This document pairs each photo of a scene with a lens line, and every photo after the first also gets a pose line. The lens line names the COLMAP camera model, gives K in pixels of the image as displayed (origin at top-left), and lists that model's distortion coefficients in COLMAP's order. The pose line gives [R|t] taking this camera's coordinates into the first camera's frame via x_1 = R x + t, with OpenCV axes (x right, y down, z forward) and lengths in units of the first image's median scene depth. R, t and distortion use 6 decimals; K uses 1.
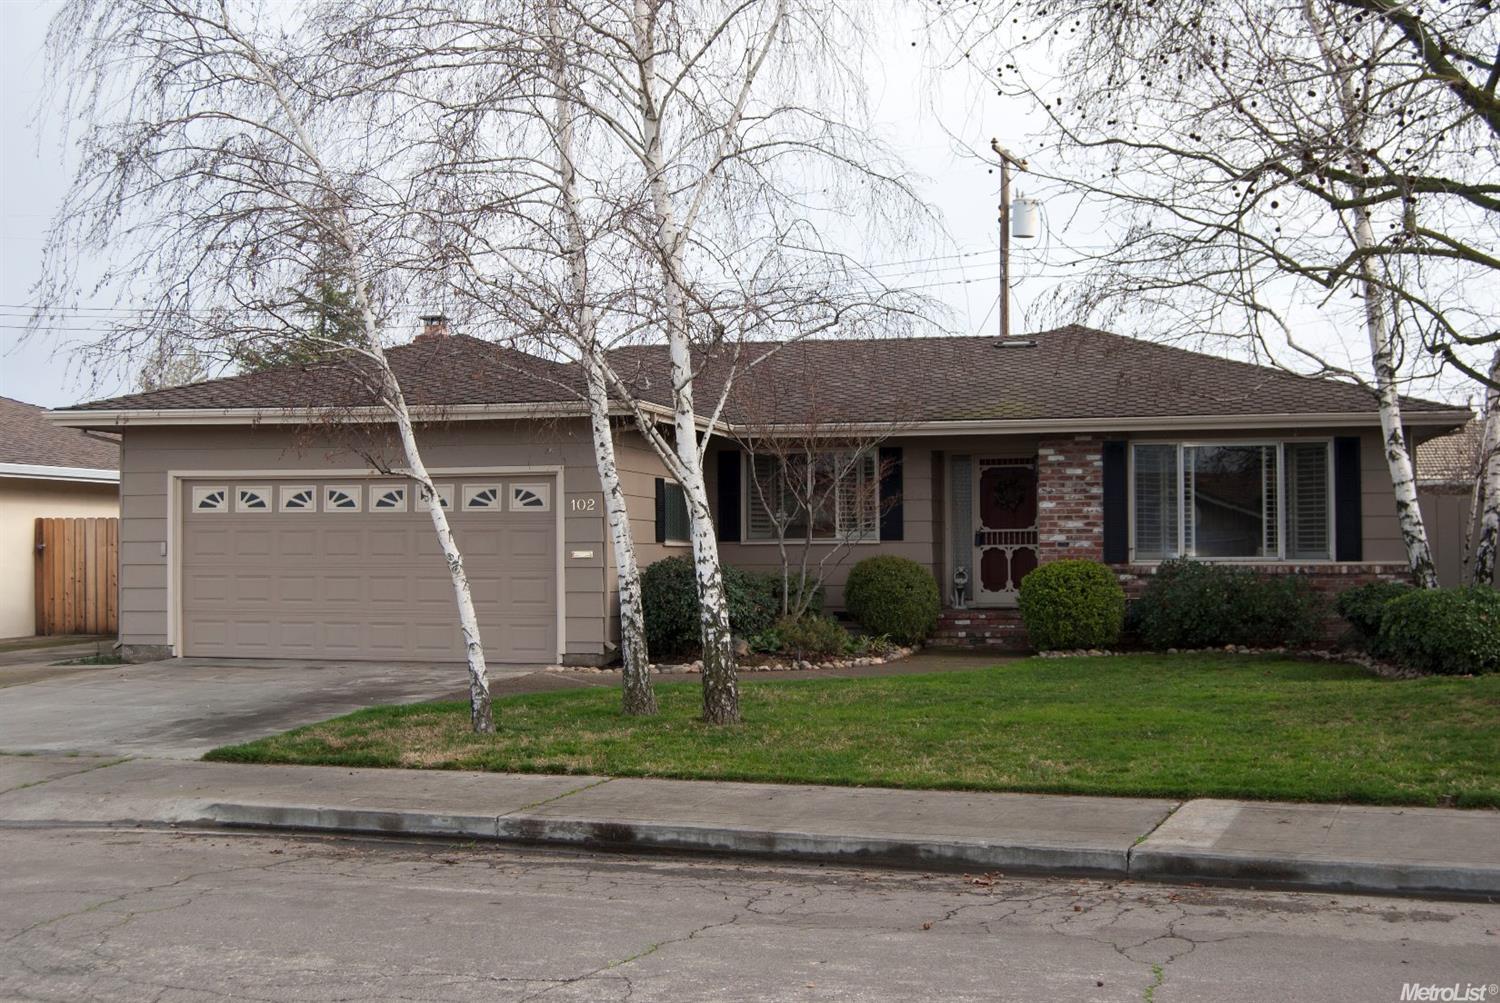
lens RADIAL K [[1700.8, 0, 750.0], [0, 1700.8, 501.5], [0, 0, 1]] dist [-0.061830, -0.005533]
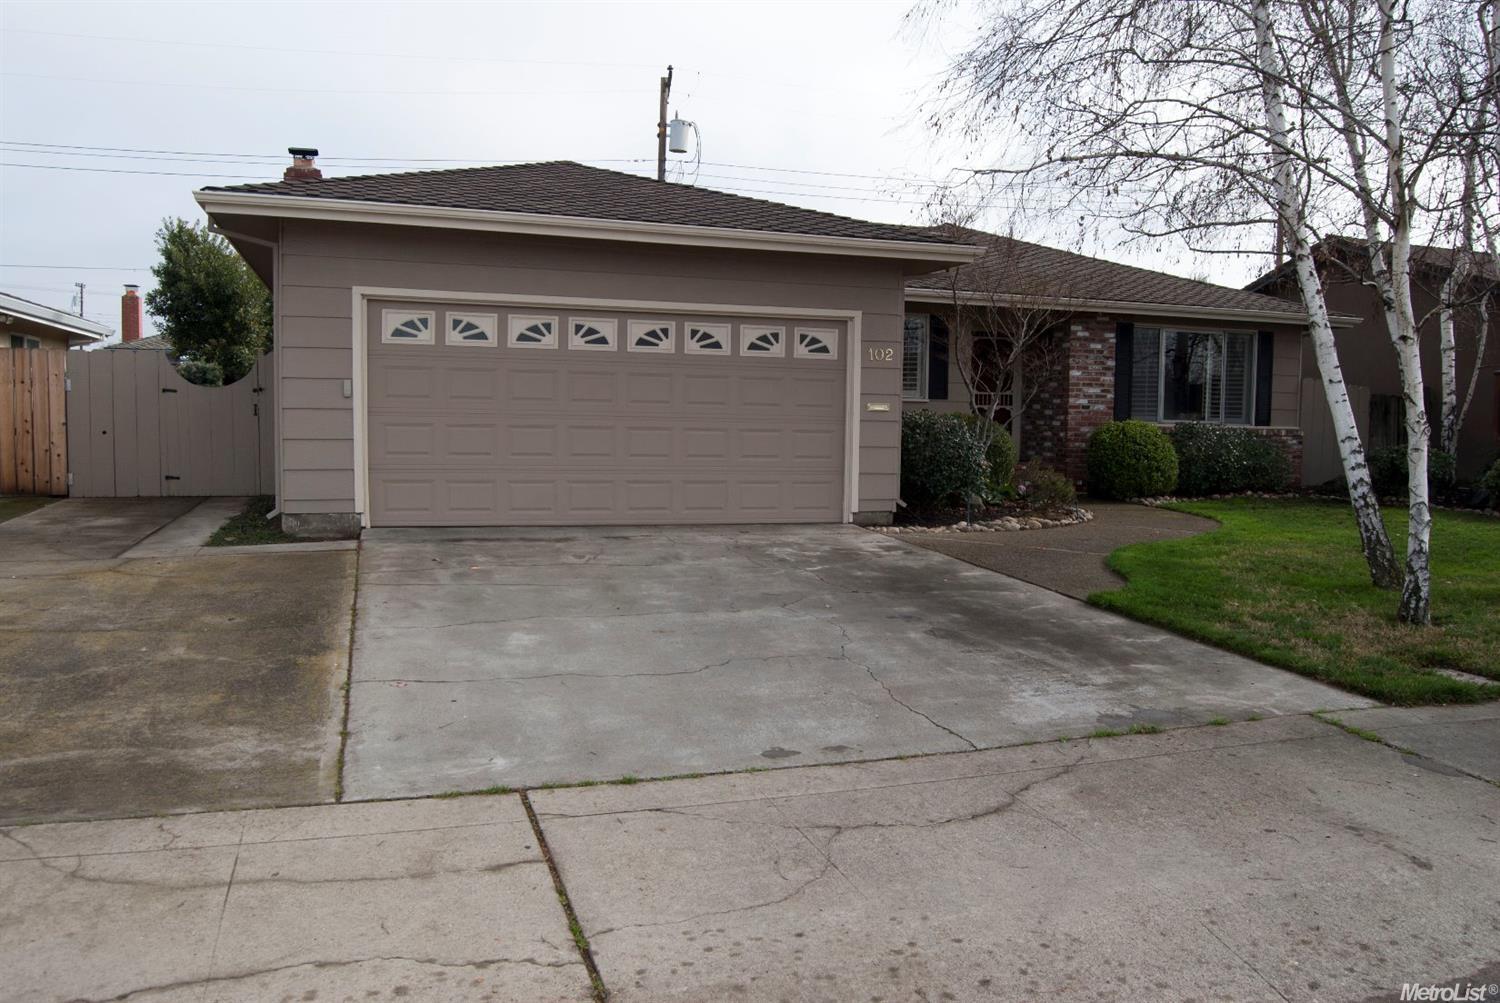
lens RADIAL K [[1181.6, 0, 762.1], [0, 1181.6, 497.5], [0, 0, 1]] dist [-0.097222, 0.041722]
pose [[0.845001, -0.019140, 0.534422, -0.449007], [-0.037008, 0.994870, 0.094147, 0.019362], [-0.533483, -0.099332, 0.839958, 0.425988]]
